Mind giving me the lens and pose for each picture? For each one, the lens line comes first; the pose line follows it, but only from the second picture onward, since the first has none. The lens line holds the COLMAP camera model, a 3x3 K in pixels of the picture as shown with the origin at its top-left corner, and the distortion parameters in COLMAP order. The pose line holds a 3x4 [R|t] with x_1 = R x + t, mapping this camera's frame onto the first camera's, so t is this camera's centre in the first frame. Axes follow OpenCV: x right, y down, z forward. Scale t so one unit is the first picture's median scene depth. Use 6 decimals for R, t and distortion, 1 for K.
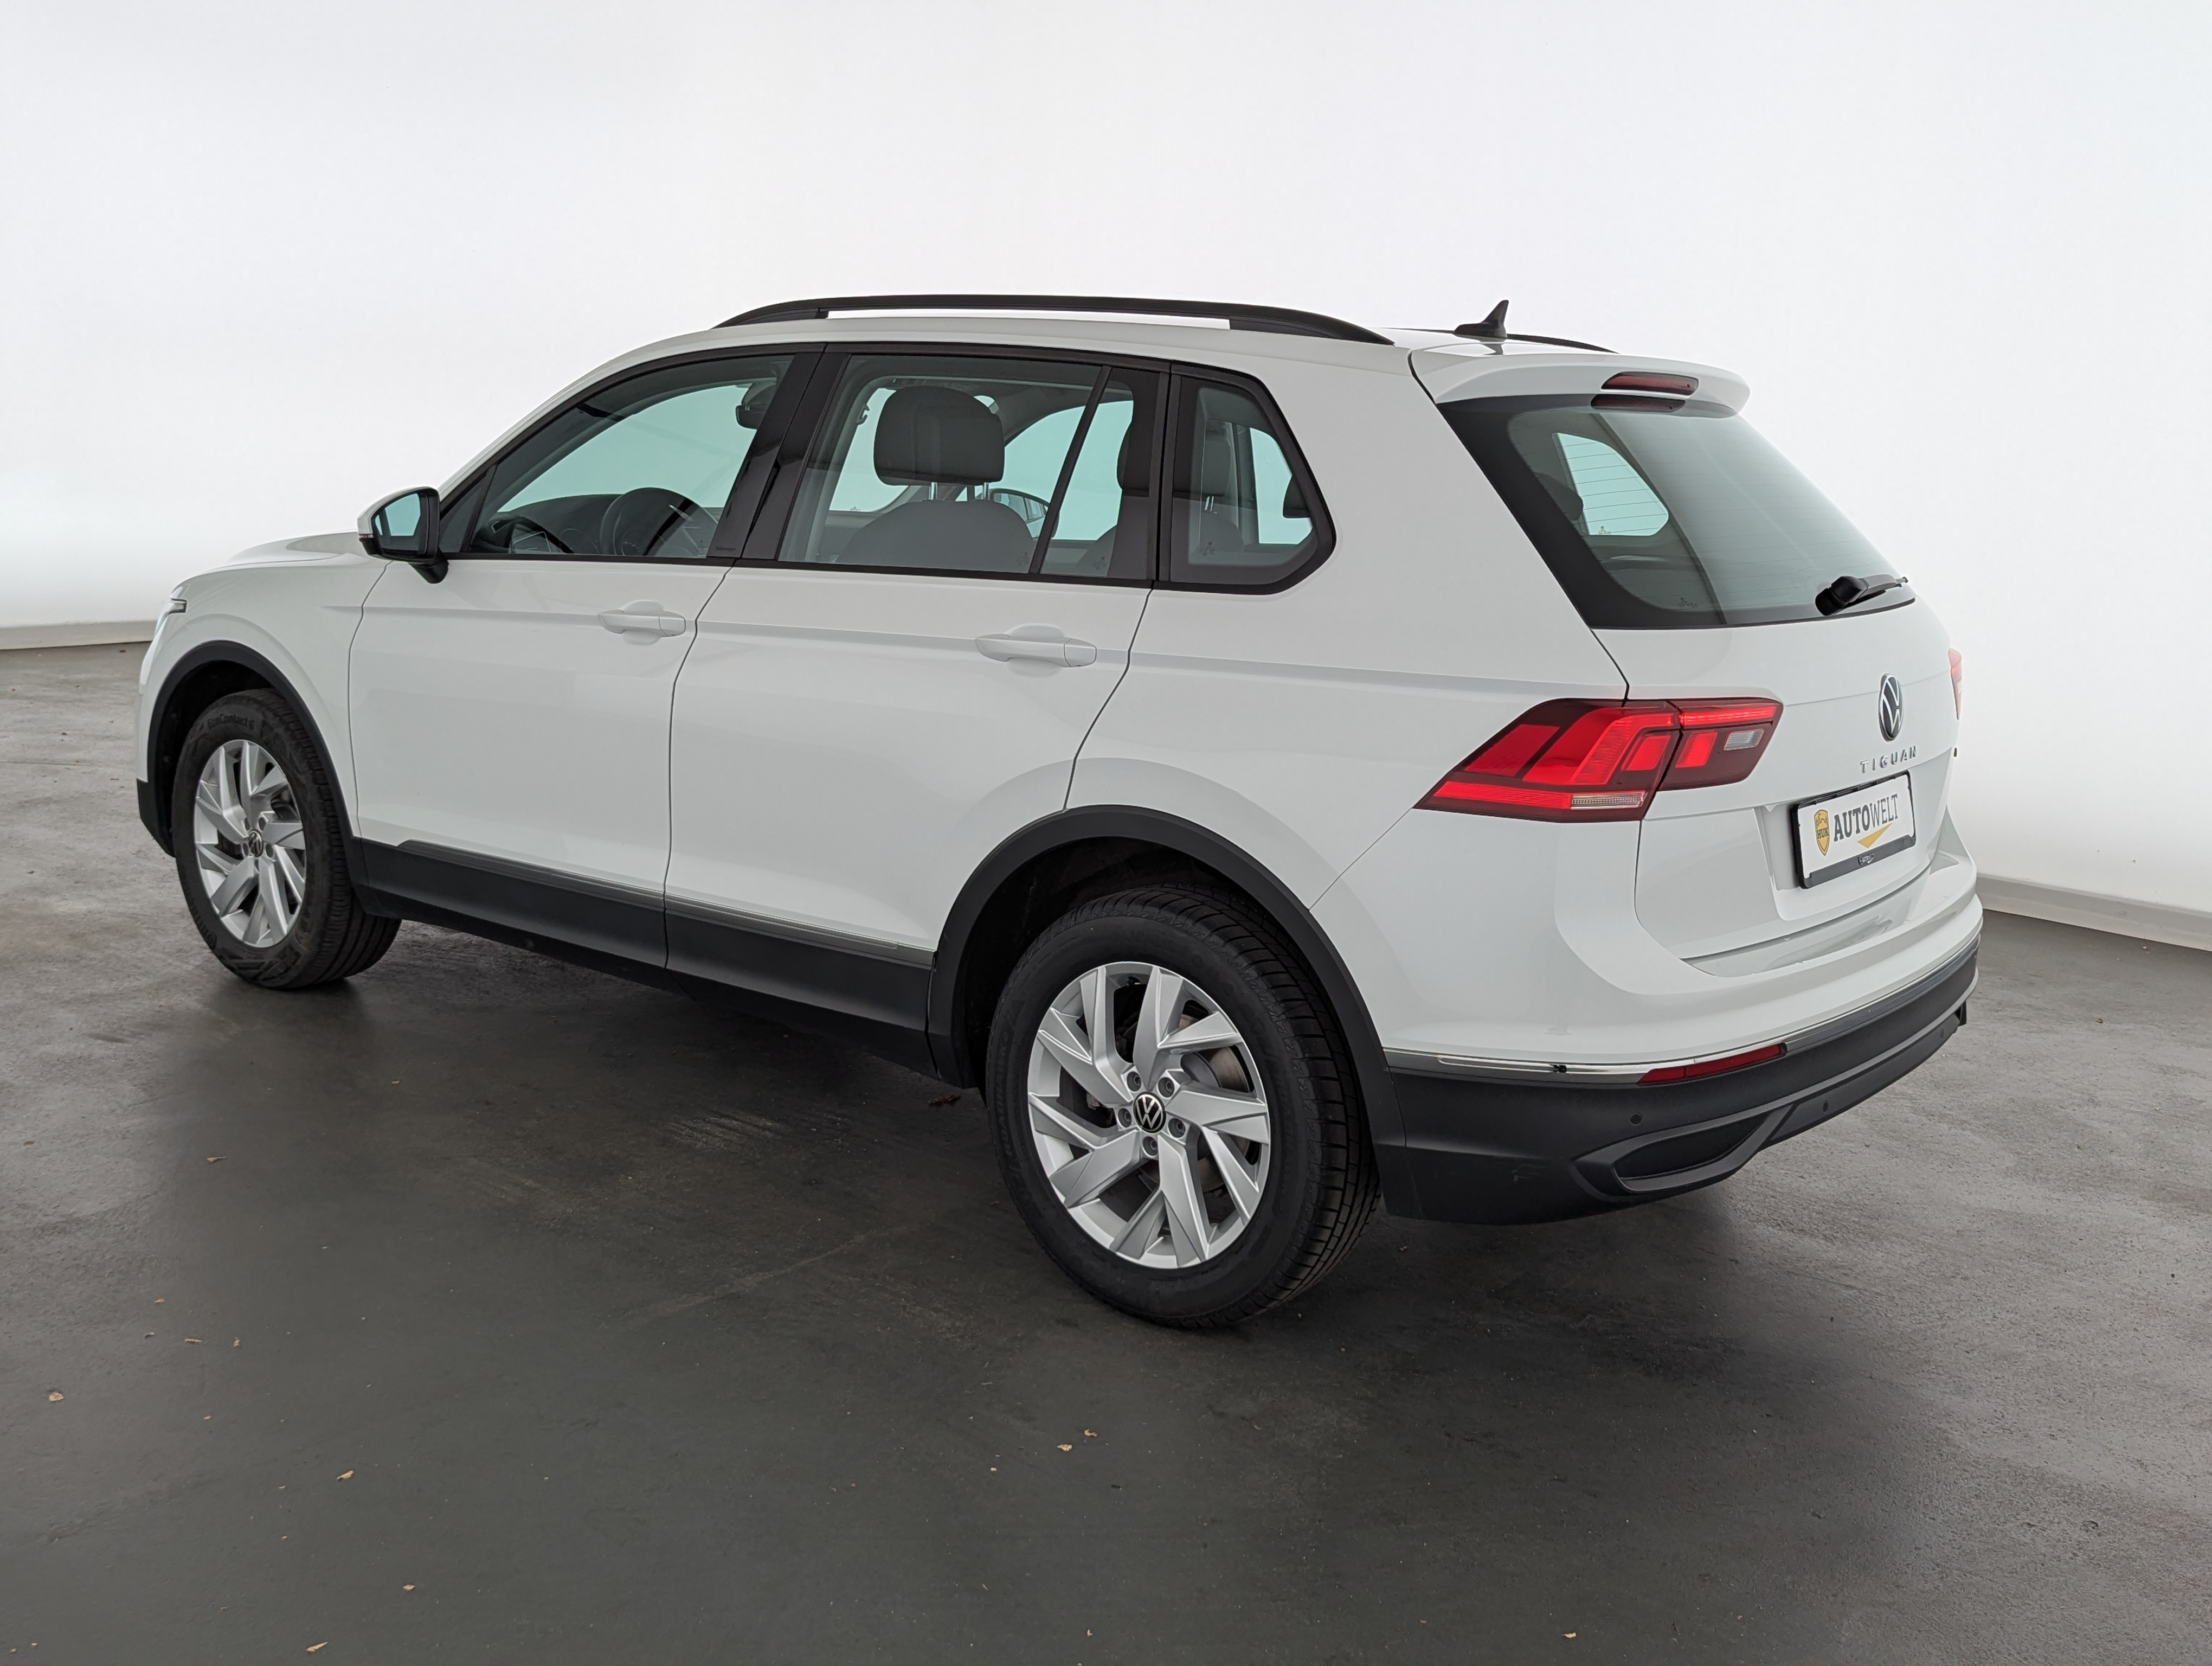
lens RADIAL K [[1919.3, 0, 1106.0], [0, 1919.3, 833.0], [0, 0, 1]] dist [0.073166, 0.001587]
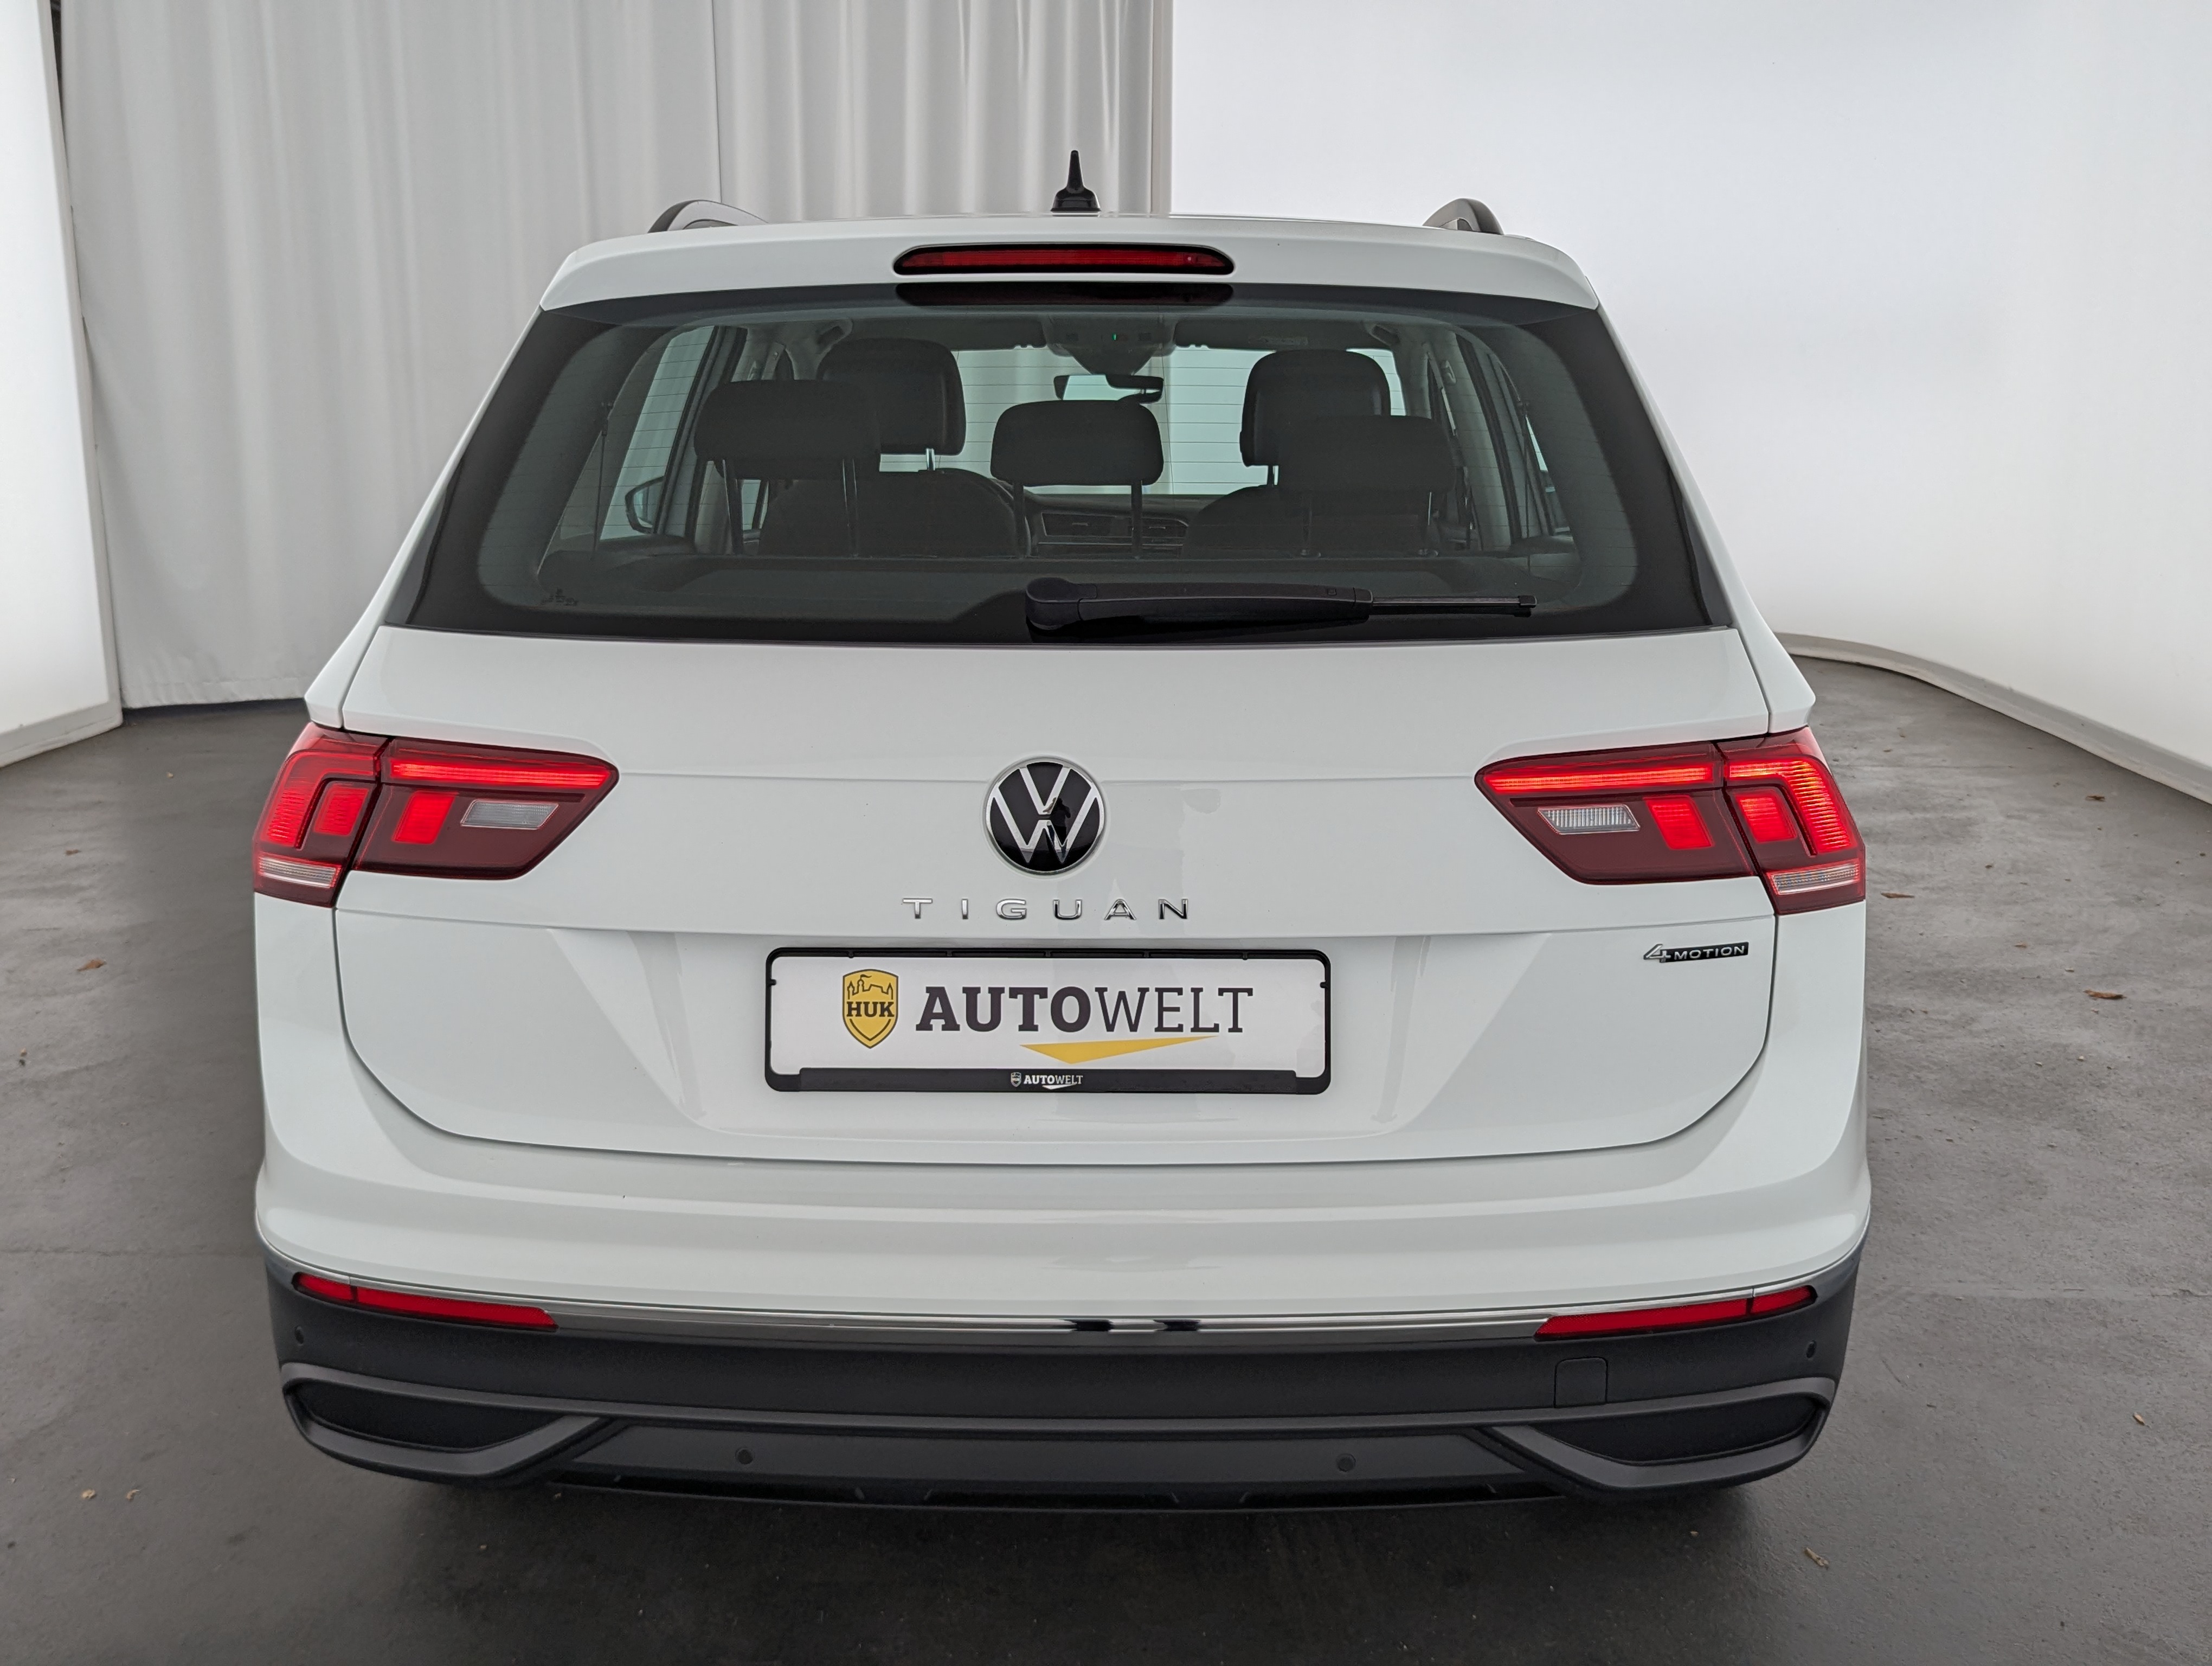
lens RADIAL K [[1919.3, 0, 1106.0], [0, 1919.3, 833.0], [0, 0, 1]] dist [0.073166, 0.001587]
pose [[0.622441, 0.125216, -0.772585, 0.838579], [-0.133034, 0.989681, 0.053222, -0.091271], [0.771278, 0.069653, 0.632676, 0.666192]]
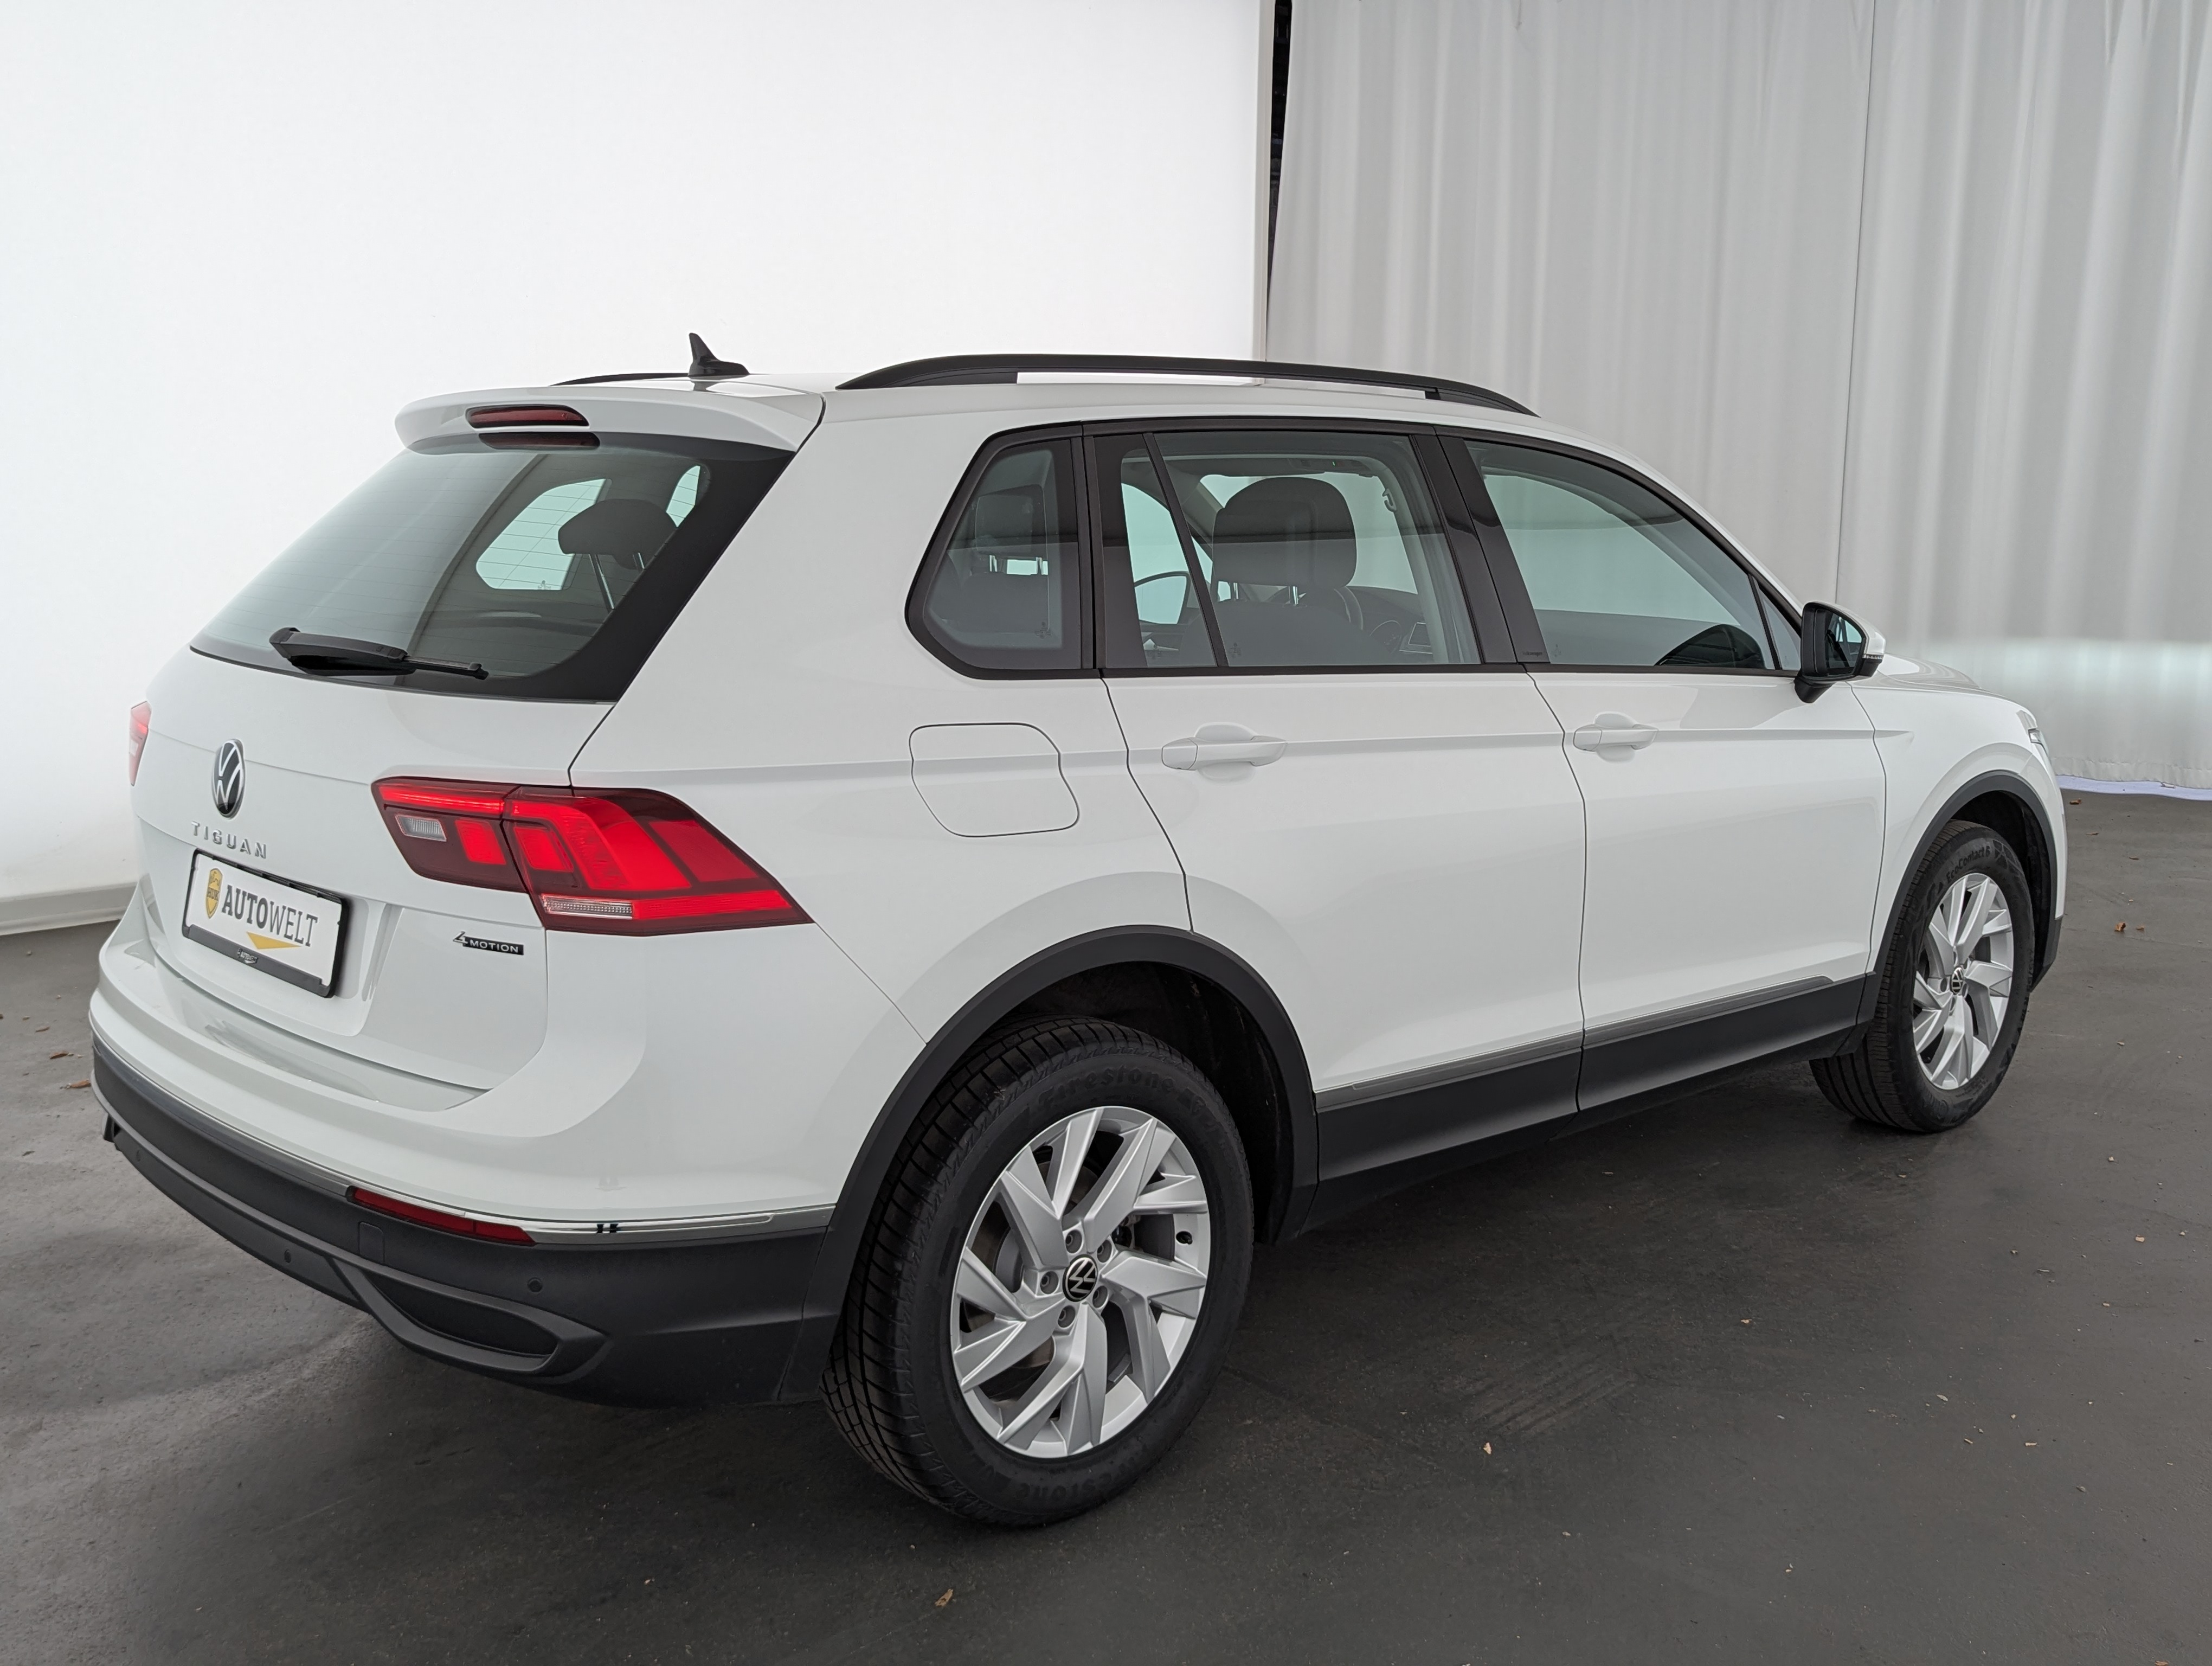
lens RADIAL K [[1919.3, 0, 1106.0], [0, 1919.3, 833.0], [0, 0, 1]] dist [0.073166, 0.001587]
pose [[-0.104294, 0.120854, -0.987176, 1.210989], [-0.218469, 0.965561, 0.141289, -0.246773], [0.970255, 0.230403, -0.074300, 1.441533]]
